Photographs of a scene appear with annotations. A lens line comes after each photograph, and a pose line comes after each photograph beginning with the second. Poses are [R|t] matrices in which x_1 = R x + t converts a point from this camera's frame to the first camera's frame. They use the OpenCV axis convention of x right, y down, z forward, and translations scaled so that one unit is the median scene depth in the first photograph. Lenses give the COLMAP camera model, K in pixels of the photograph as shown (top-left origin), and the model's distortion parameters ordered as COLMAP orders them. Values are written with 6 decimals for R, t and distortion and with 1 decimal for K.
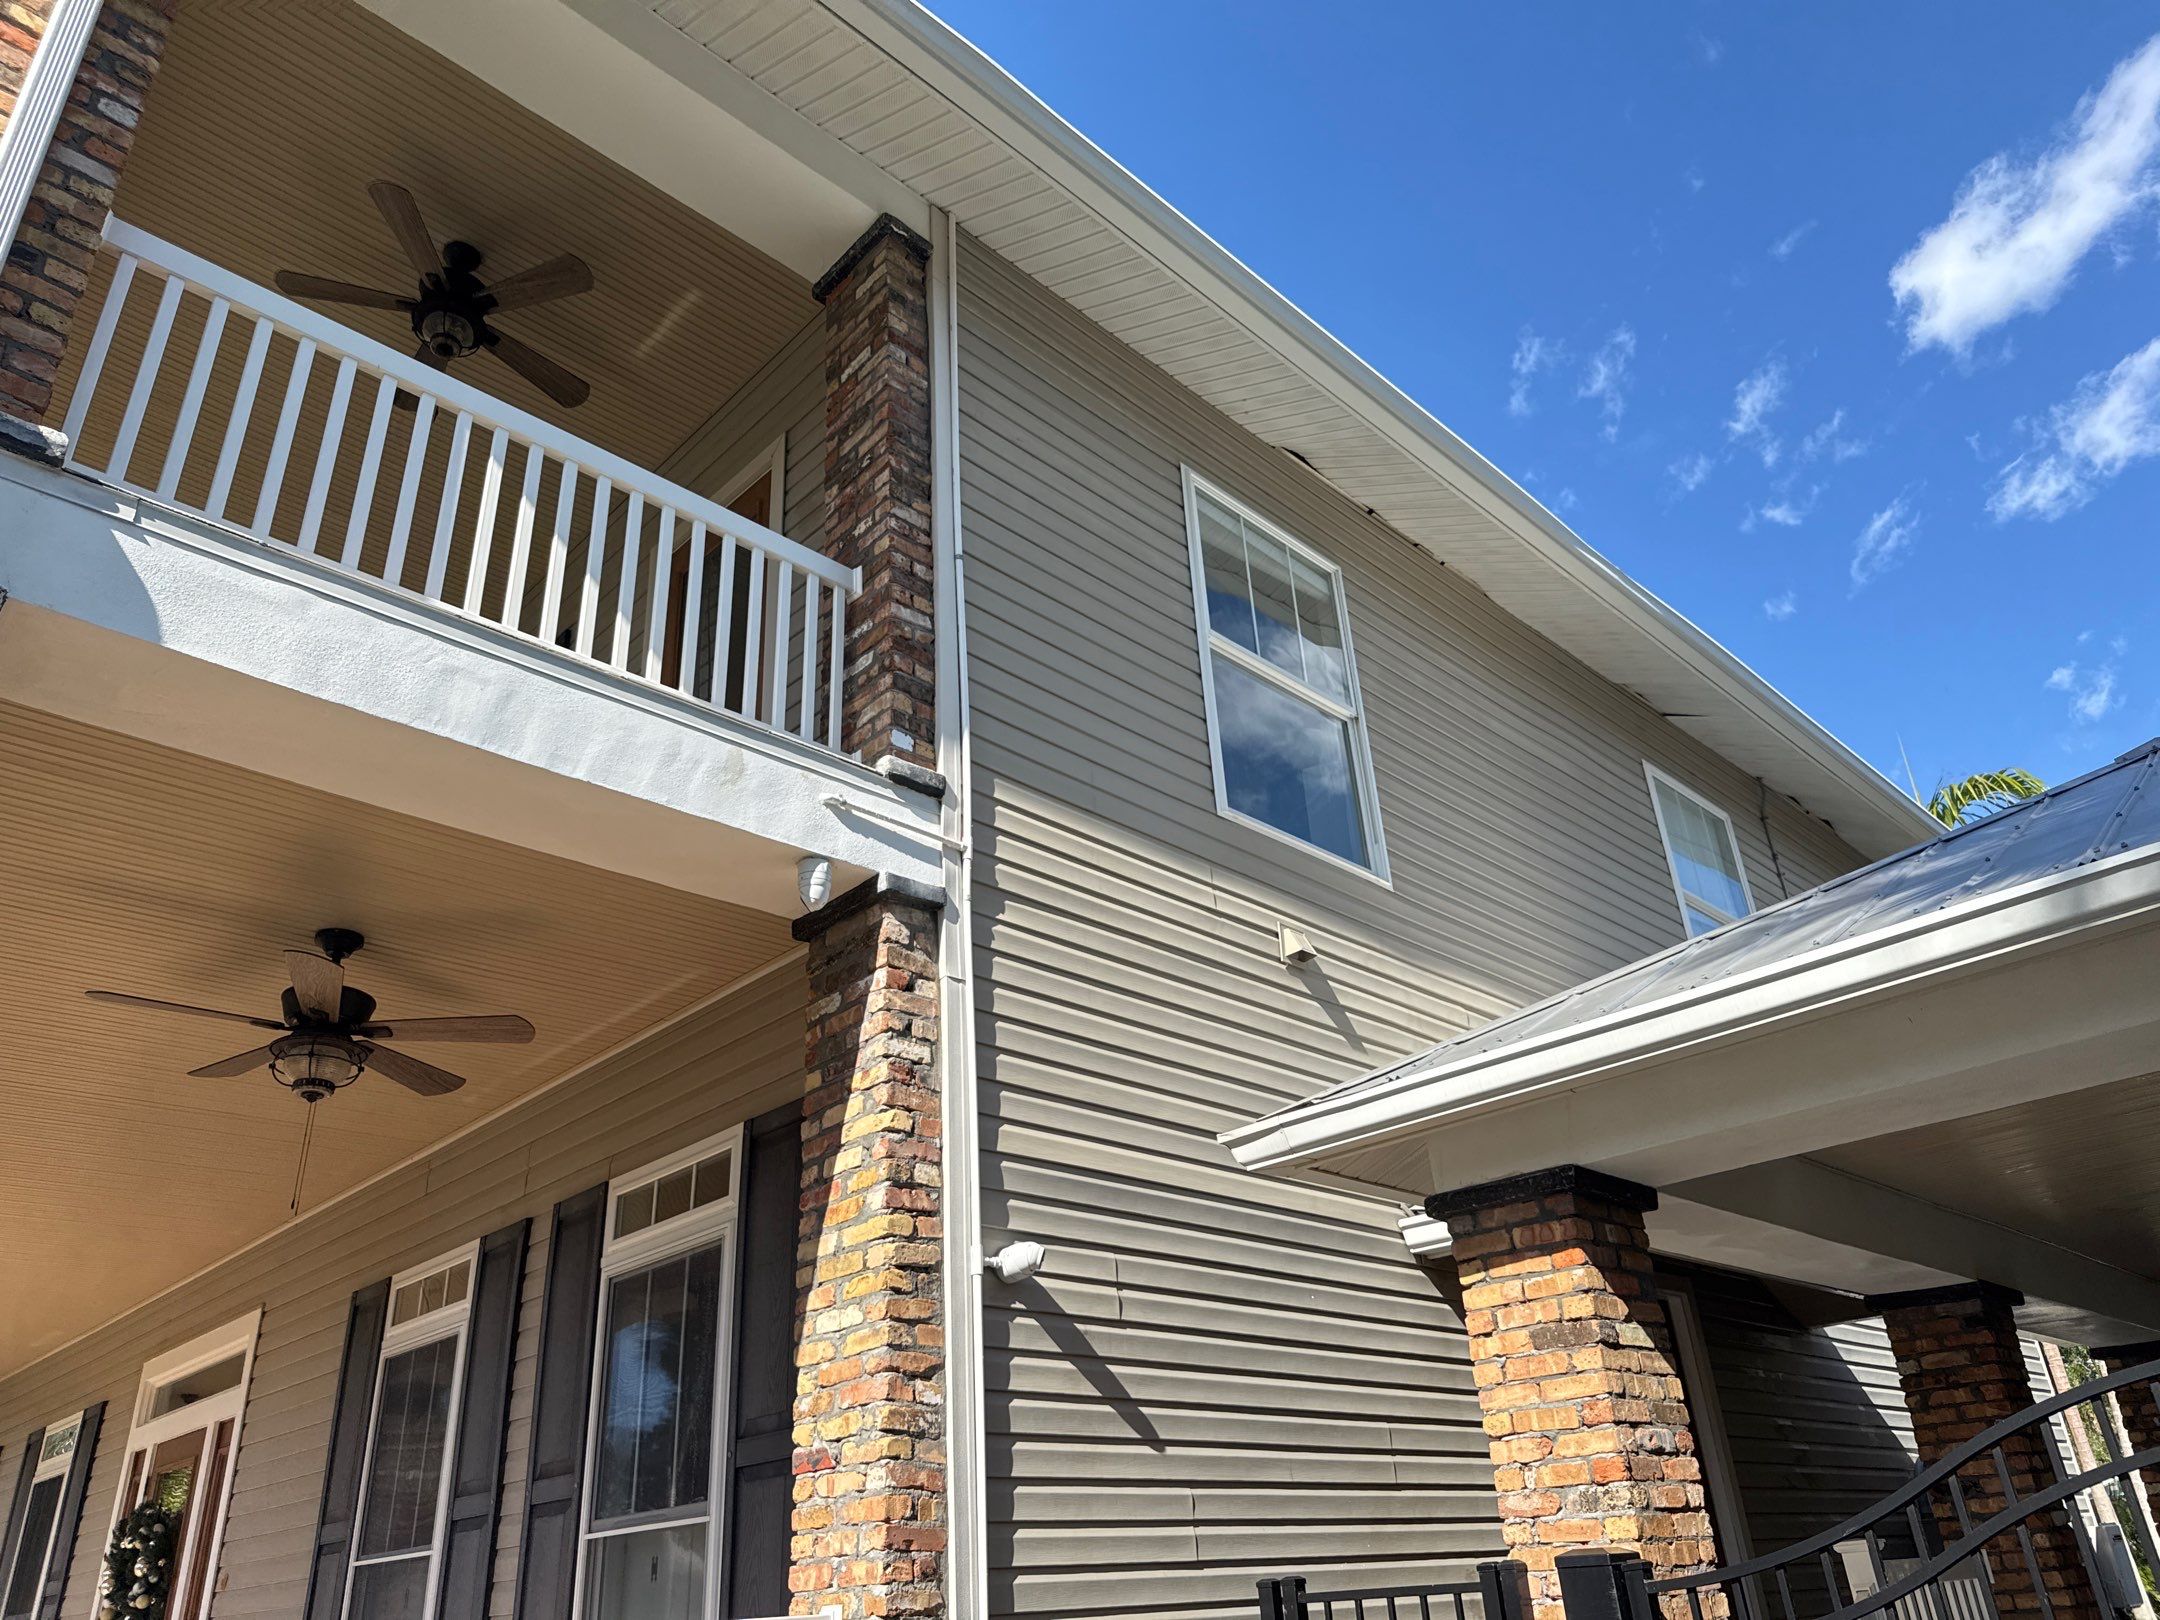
lens RADIAL K [[1505.9, 0, 1088.2], [0, 1505.9, 816.3], [0, 0, 1]] dist [0.133458, -0.243822]
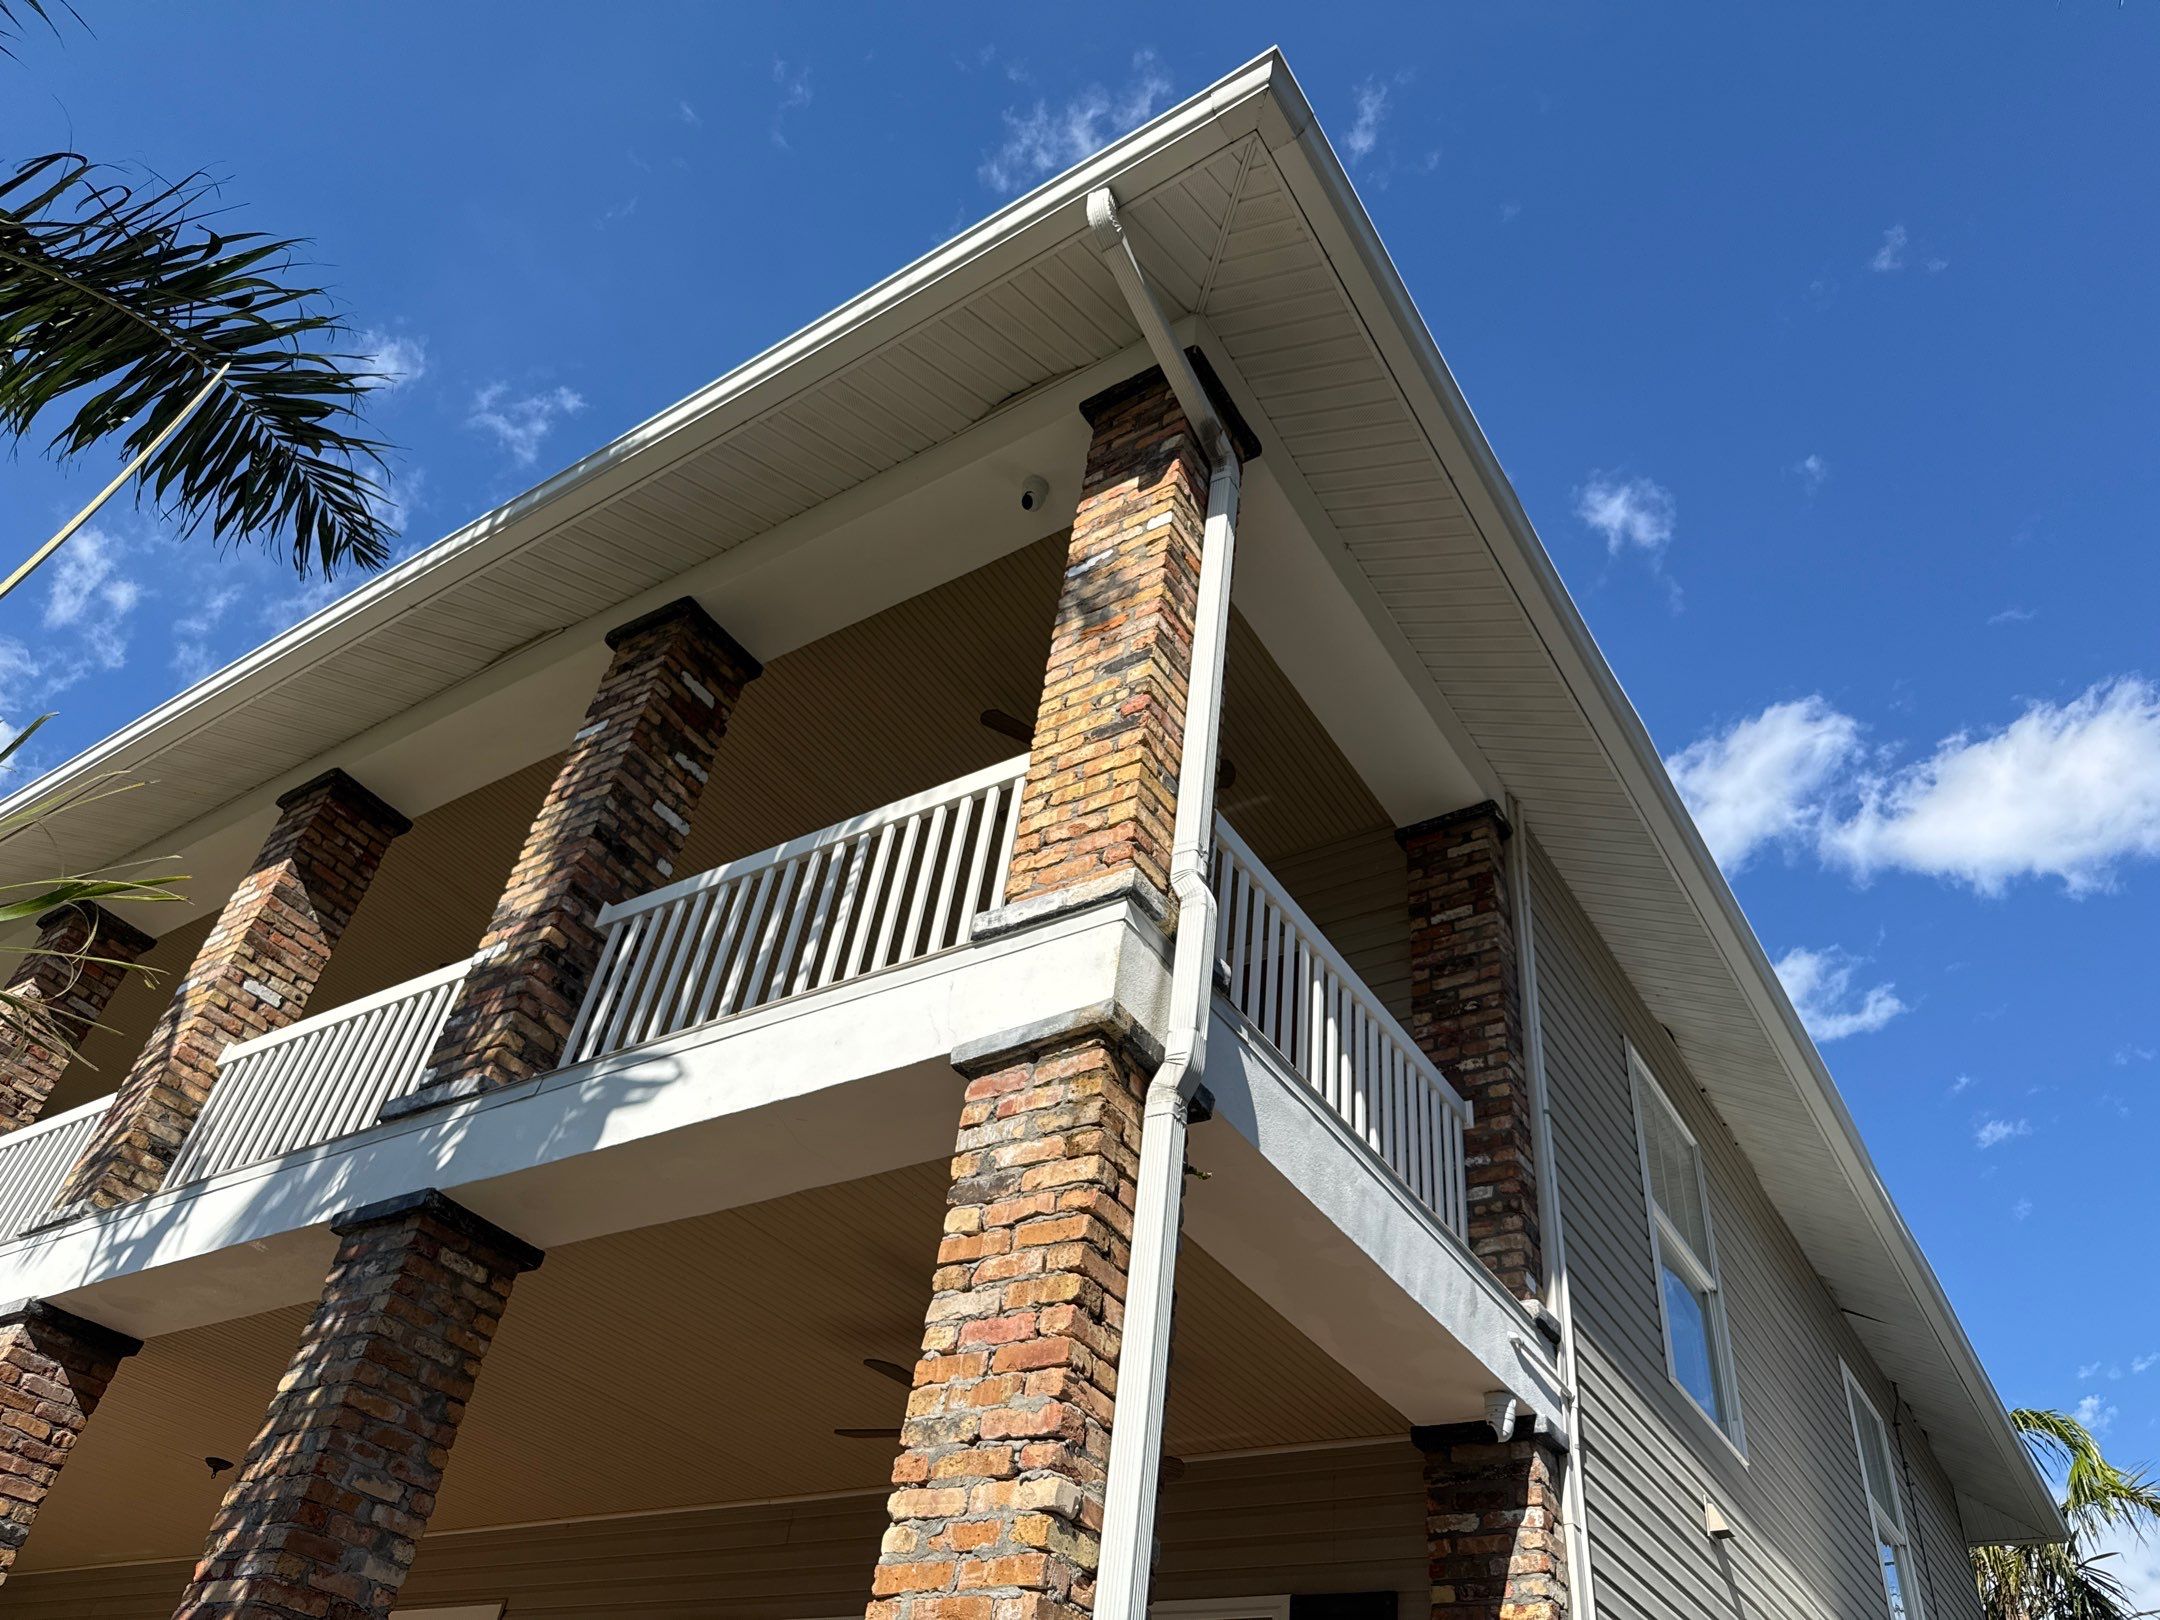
lens RADIAL K [[1505.1, 0, 1077.6], [0, 1505.1, 804.3], [0, 0, 1]] dist [0.006769, 0.000329]
pose [[0.963572, 0.263871, 0.043599, -0.621202], [-0.246975, 0.940460, -0.233533, -0.041141], [-0.102625, 0.214258, 0.971371, -0.144590]]
